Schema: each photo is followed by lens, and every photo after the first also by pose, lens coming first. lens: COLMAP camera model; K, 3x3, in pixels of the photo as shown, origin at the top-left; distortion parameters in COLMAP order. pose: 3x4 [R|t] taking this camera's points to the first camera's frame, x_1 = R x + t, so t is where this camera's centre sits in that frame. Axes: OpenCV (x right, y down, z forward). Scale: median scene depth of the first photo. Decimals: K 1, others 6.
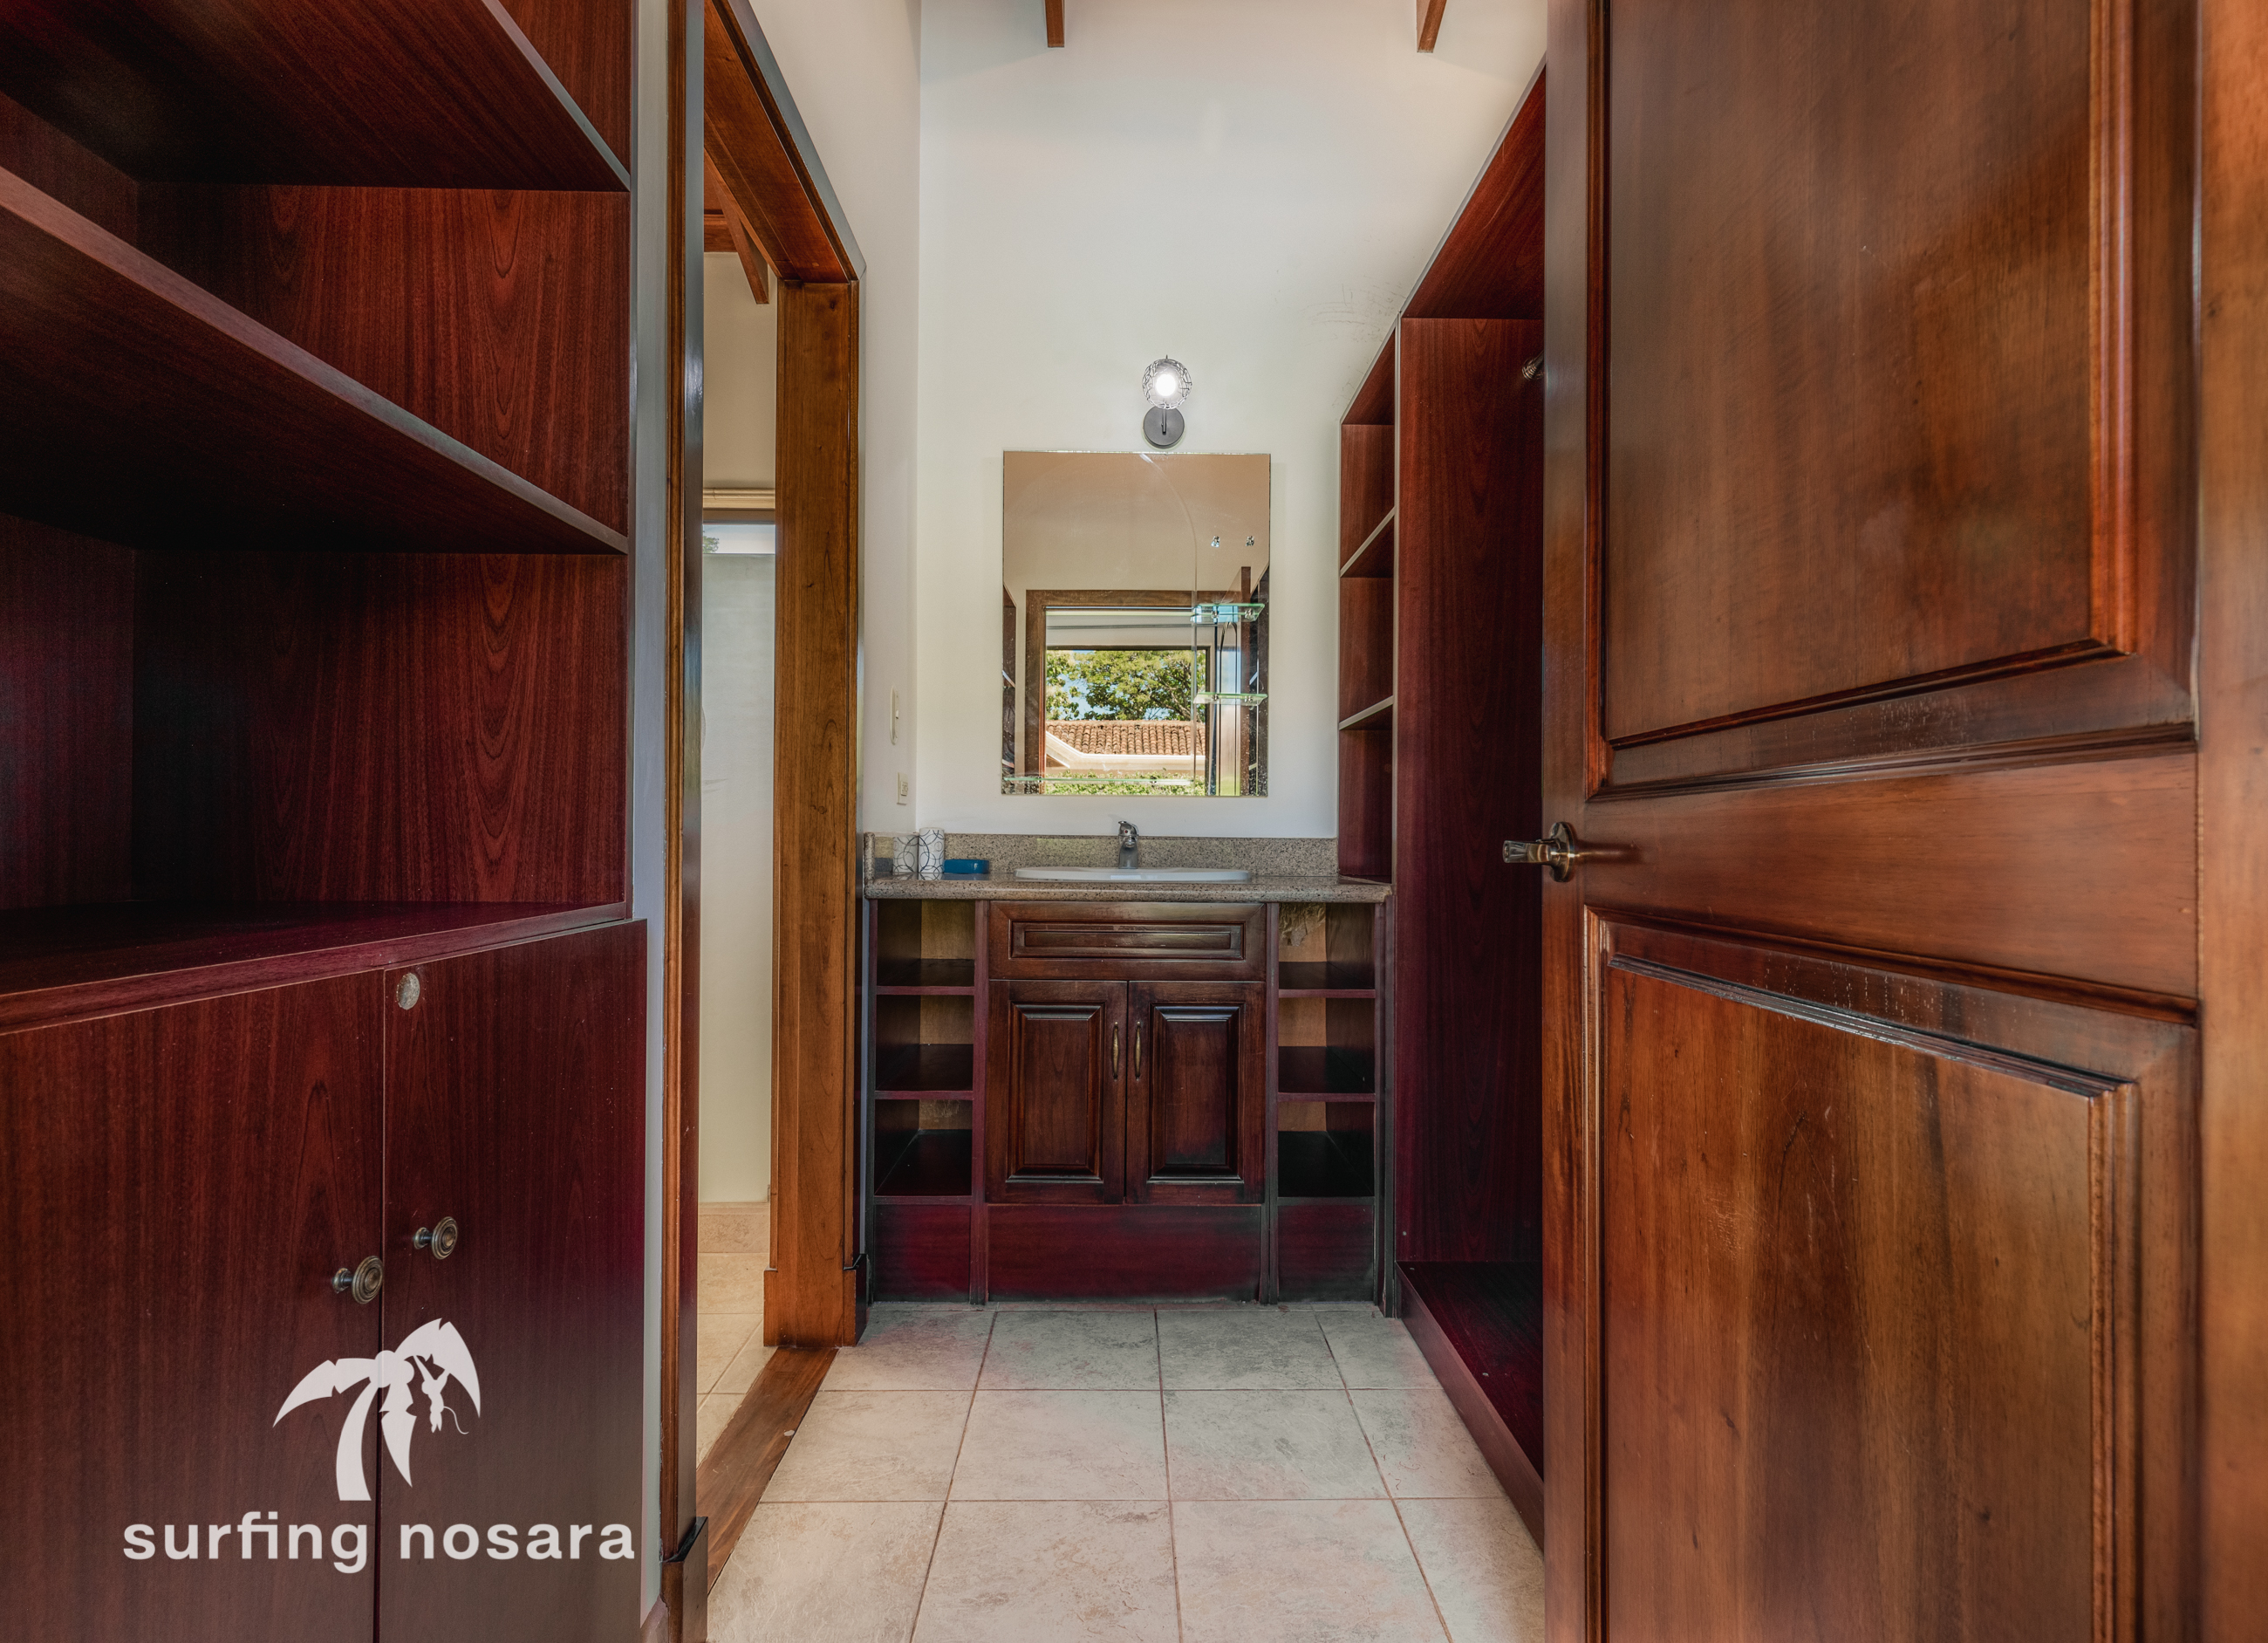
lens RADIAL K [[1076.0, 0, 1134.0], [0, 1076.0, 821.5], [0, 0, 1]] dist [-0.000299, -0.000015]
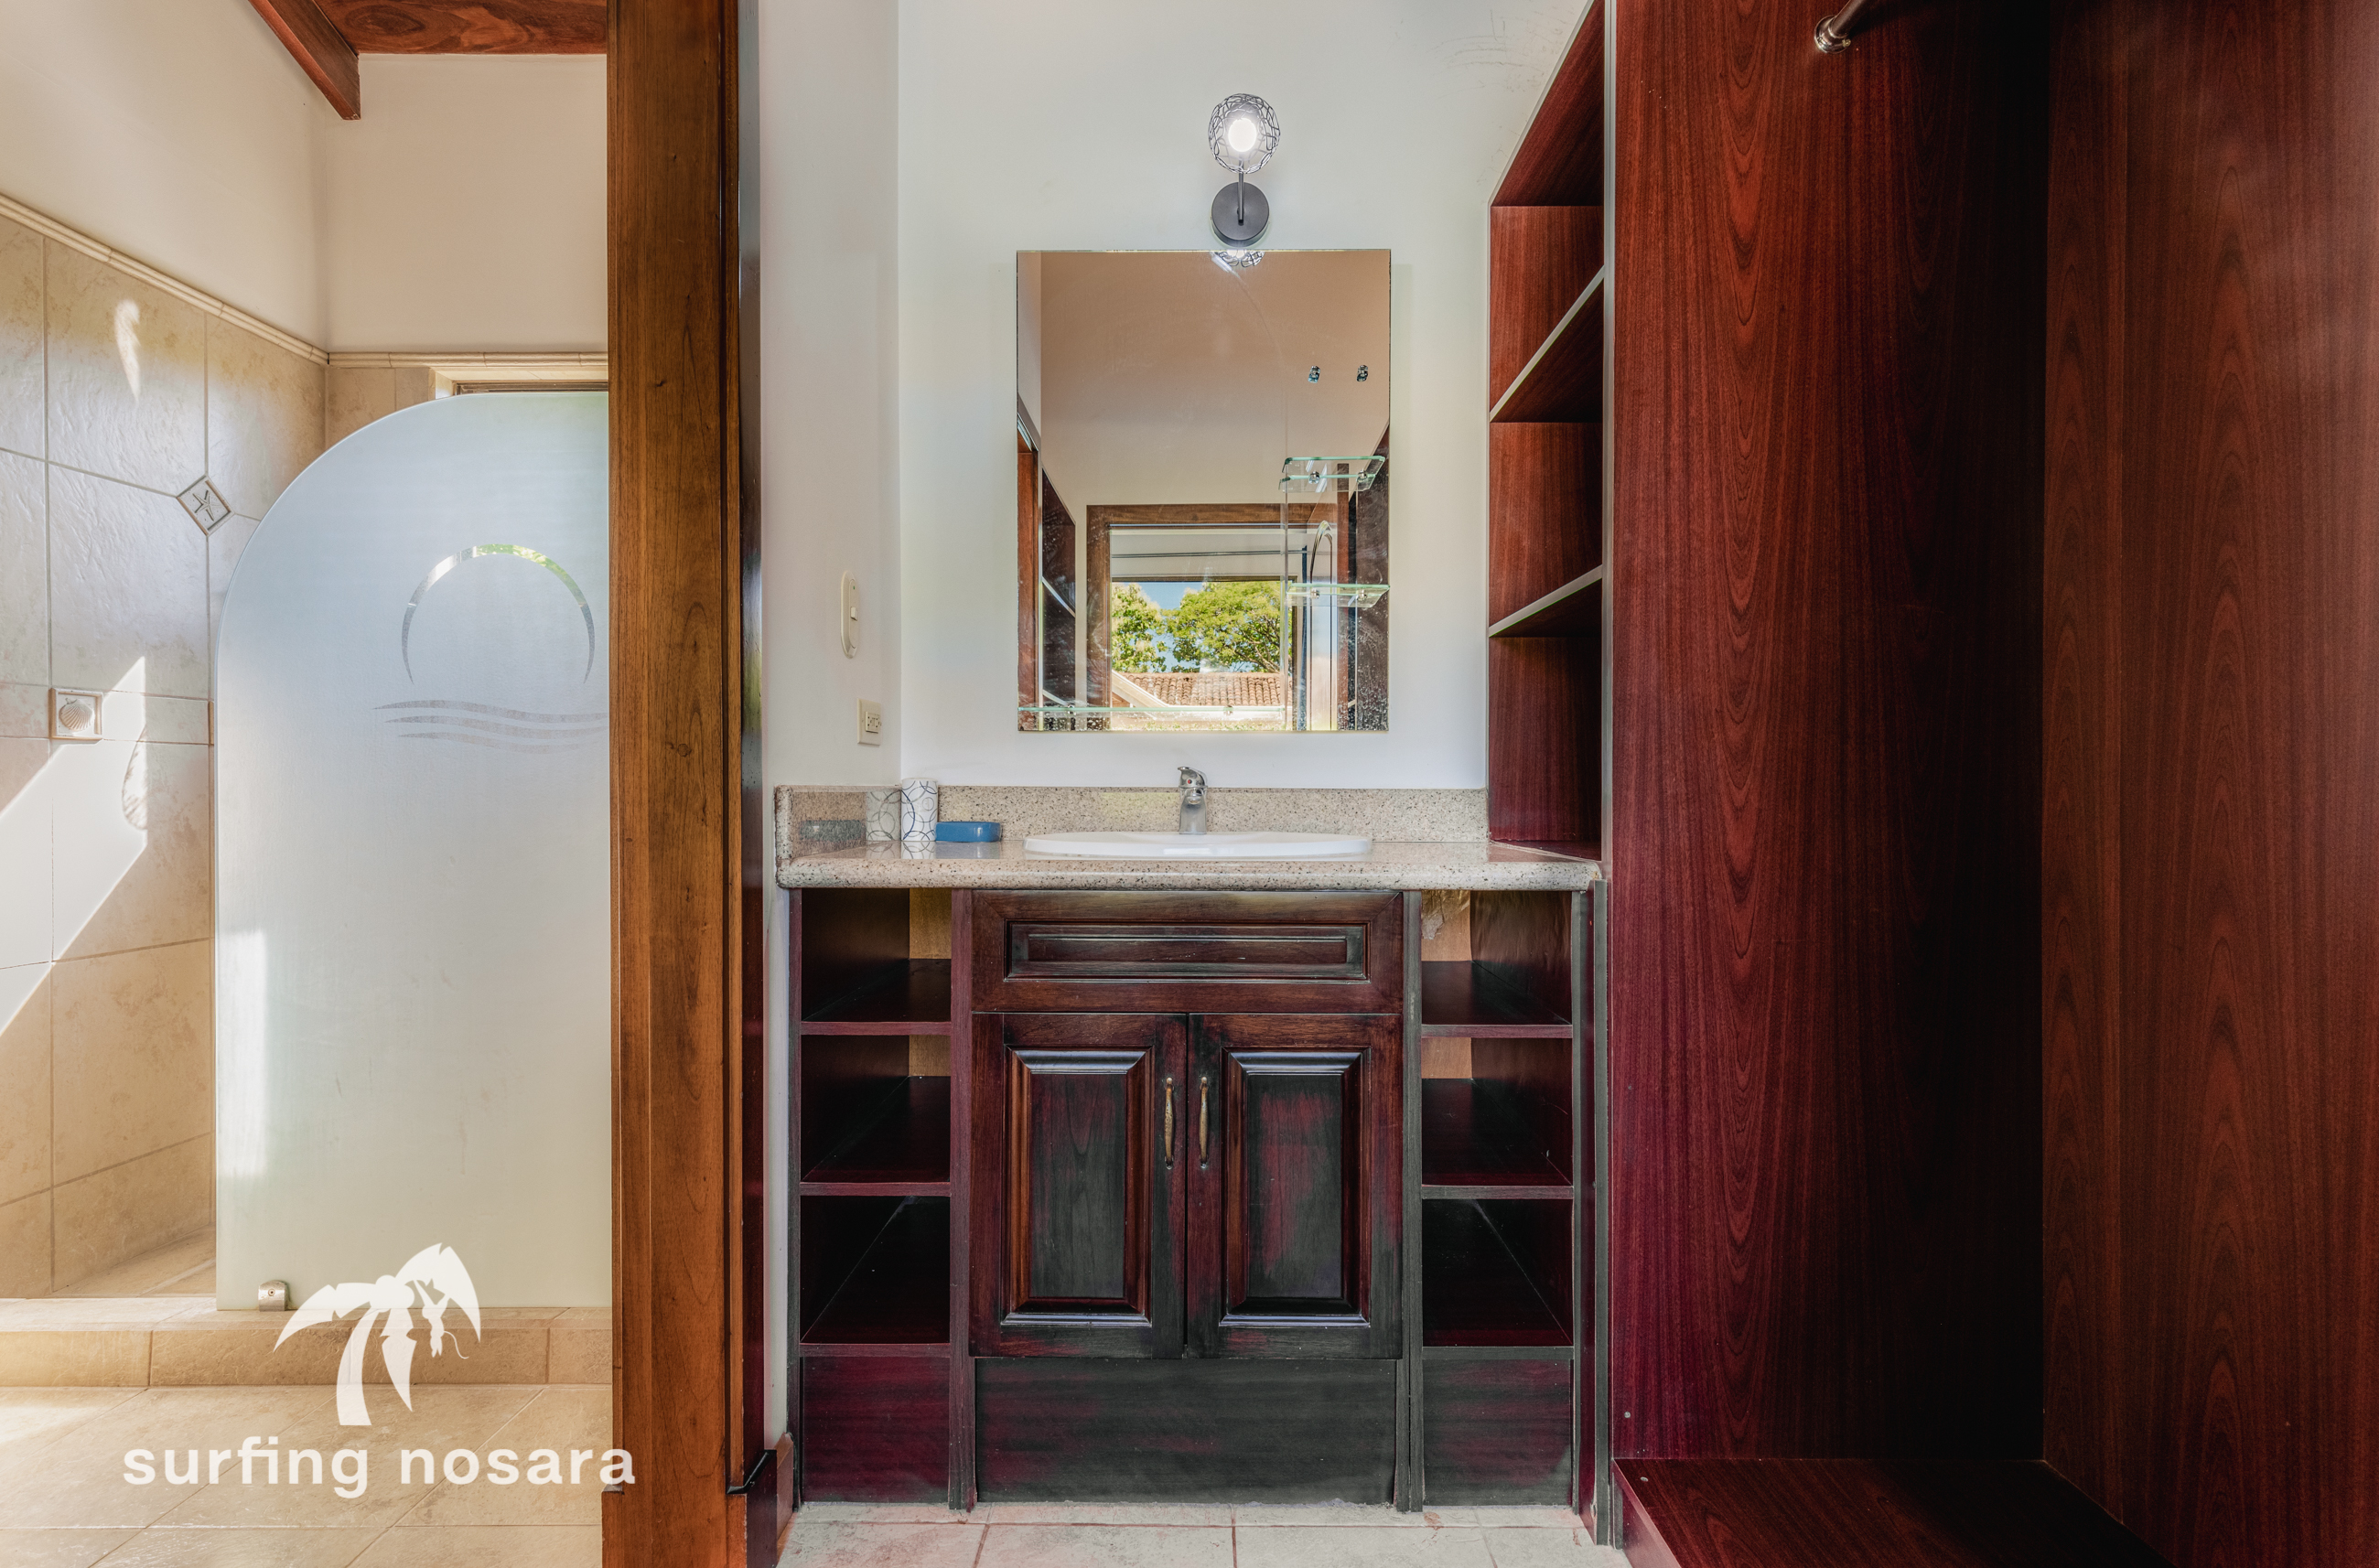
lens RADIAL K [[1039.4, 0, 1189.5], [0, 1039.4, 784.0], [0, 0, 1]] dist [0.001082, 0.000380]
pose [[0.999548, -0.006560, -0.029323, 0.014651], [0.006914, 0.999904, 0.011991, 0.003224], [0.029241, -0.012188, 0.999498, 0.377947]]
